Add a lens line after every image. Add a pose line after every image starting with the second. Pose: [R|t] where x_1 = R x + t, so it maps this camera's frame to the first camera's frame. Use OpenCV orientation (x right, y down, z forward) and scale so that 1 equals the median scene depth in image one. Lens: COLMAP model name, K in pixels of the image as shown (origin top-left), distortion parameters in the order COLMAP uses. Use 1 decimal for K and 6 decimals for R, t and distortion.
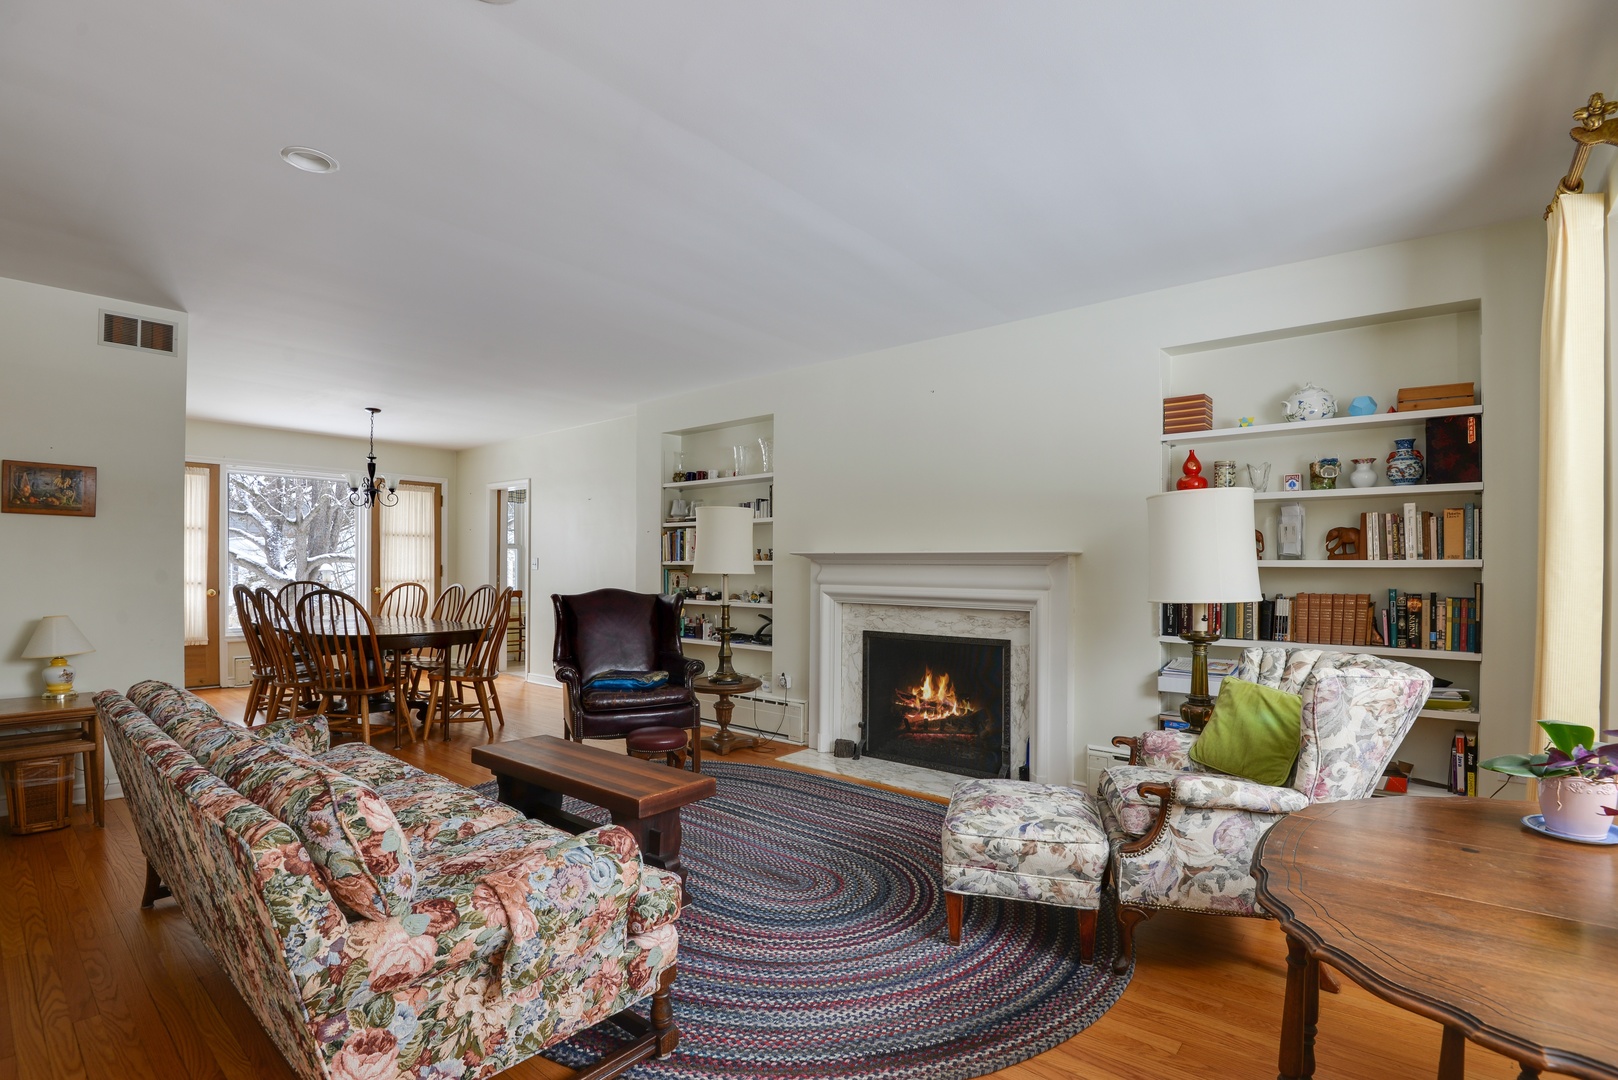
lens RADIAL K [[752.2, 0, 809.7], [0, 752.2, 564.1], [0, 0, 1]] dist [-0.000786, -0.036520]
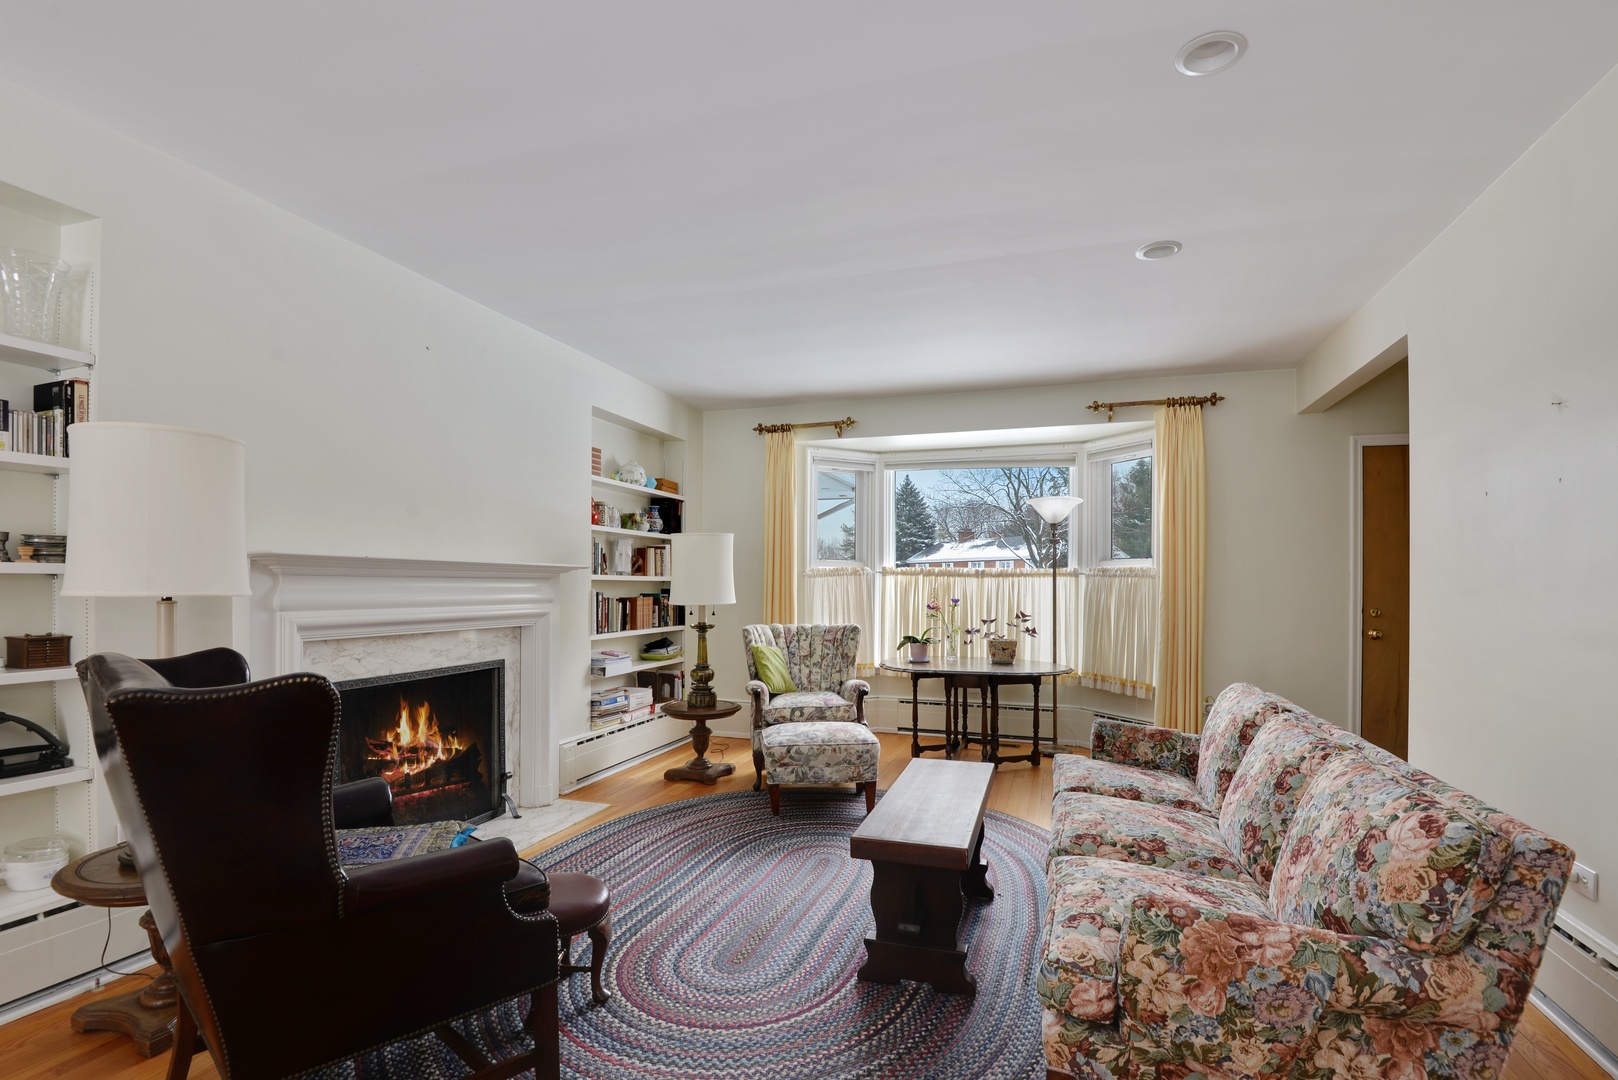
lens RADIAL K [[764.2, 0, 812.9], [0, 764.2, 577.7], [0, 0, 1]] dist [0.002156, 0.000040]
pose [[-0.364376, -0.004208, 0.931242, -0.730600], [-0.015431, 0.999880, -0.001520, -0.003819], [-0.931124, -0.014924, -0.364397, 0.961504]]
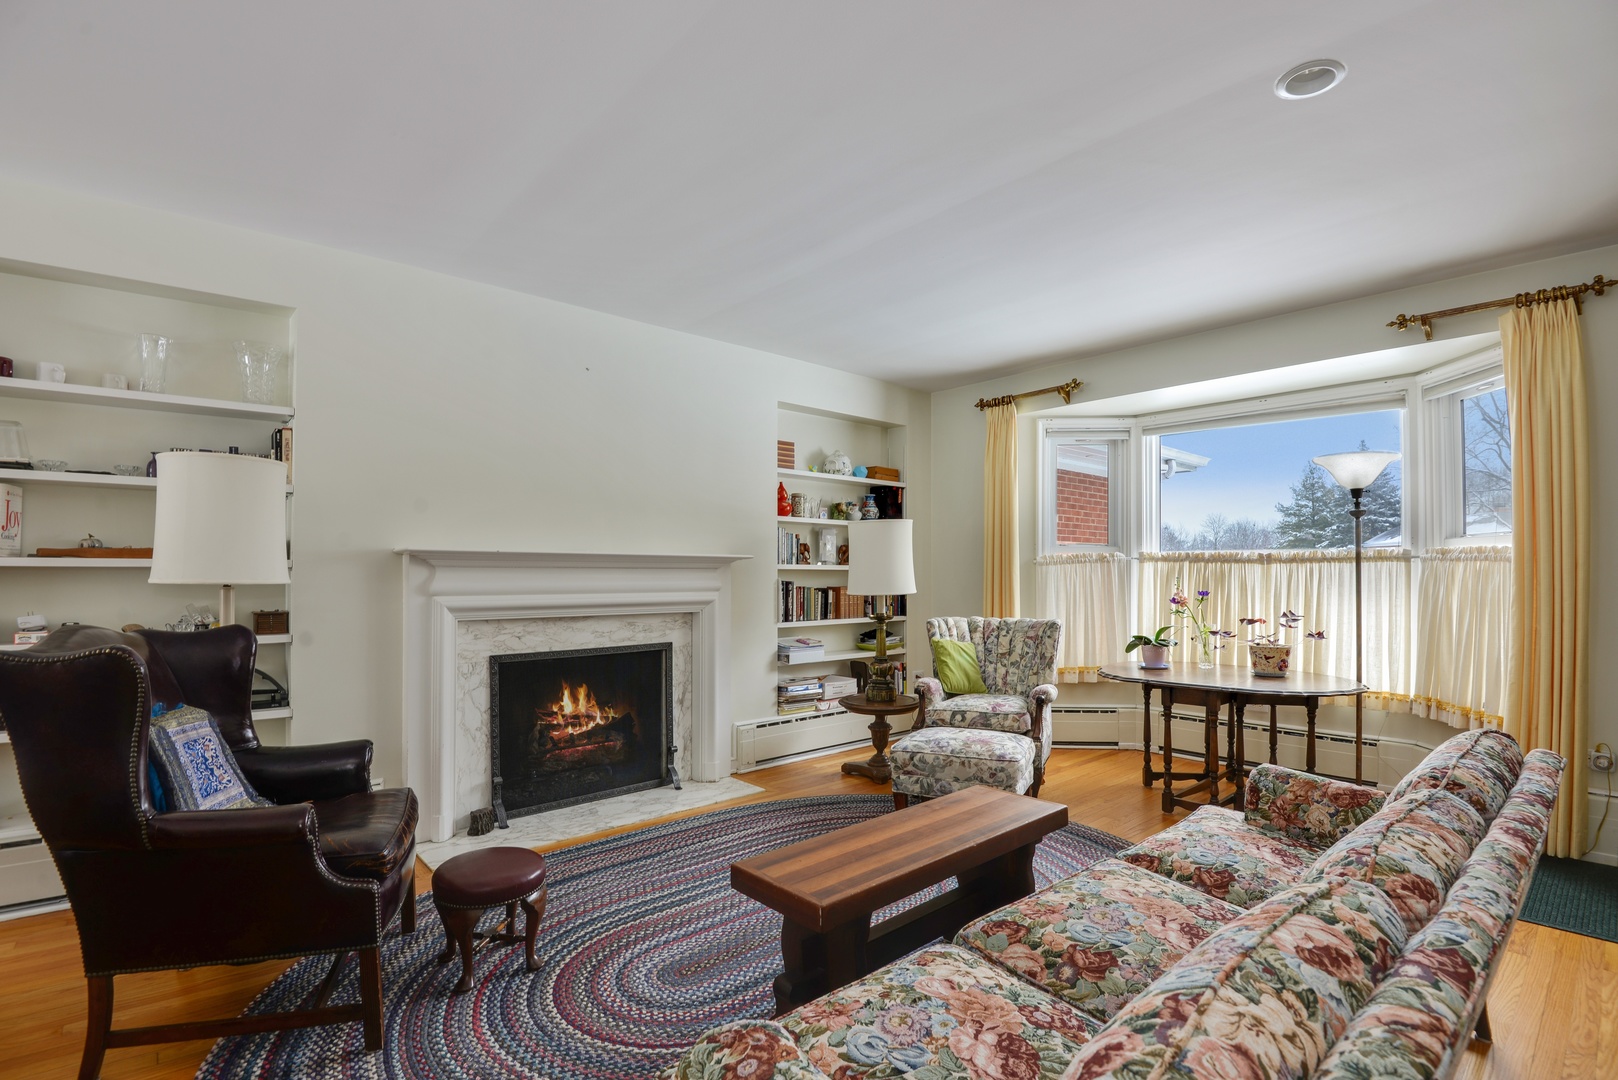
lens RADIAL K [[752.2, 0, 809.7], [0, 752.2, 564.1], [0, 0, 1]] dist [-0.000786, -0.036520]
pose [[0.155692, 0.001171, 0.987805, -0.687859], [-0.007340, 0.999973, -0.000029, -0.005535], [-0.987778, -0.007246, 0.155696, 0.639195]]
